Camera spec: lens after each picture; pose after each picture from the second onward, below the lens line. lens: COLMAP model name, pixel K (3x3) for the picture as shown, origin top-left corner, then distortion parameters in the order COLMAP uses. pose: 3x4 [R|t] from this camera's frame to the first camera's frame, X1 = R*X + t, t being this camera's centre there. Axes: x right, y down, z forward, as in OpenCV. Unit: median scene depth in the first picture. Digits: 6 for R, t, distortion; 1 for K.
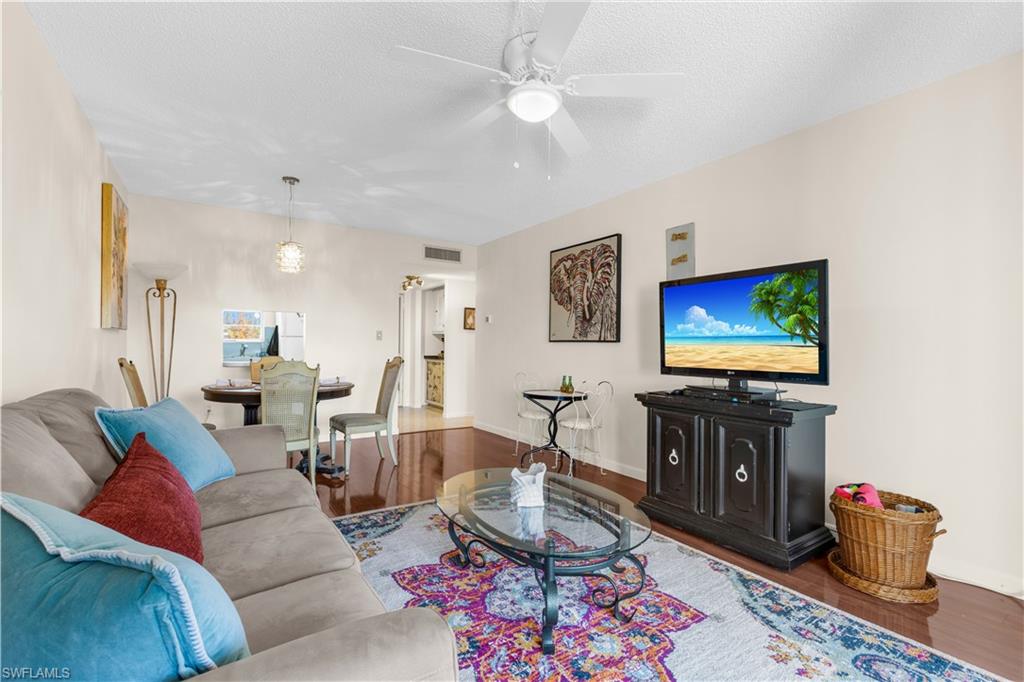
lens RADIAL K [[467.1, 0, 513.3], [0, 467.1, 341.0], [0, 0, 1]] dist [0.000404, 0.000016]
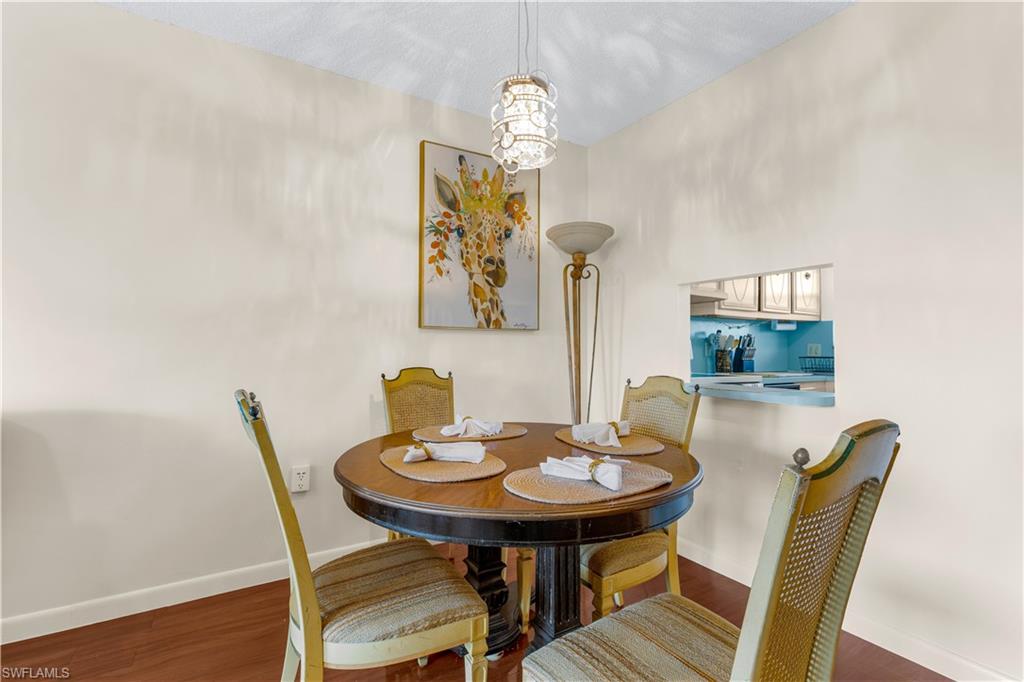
lens RADIAL K [[467.1, 0, 513.0], [0, 467.1, 342.0], [0, 0, 1]] dist [0.000404, 0.000016]
pose [[-0.035697, -0.008496, -0.999327, -0.079368], [0.003649, 0.999956, -0.008632, 0.000949], [0.999356, -0.003954, -0.035664, 0.878079]]
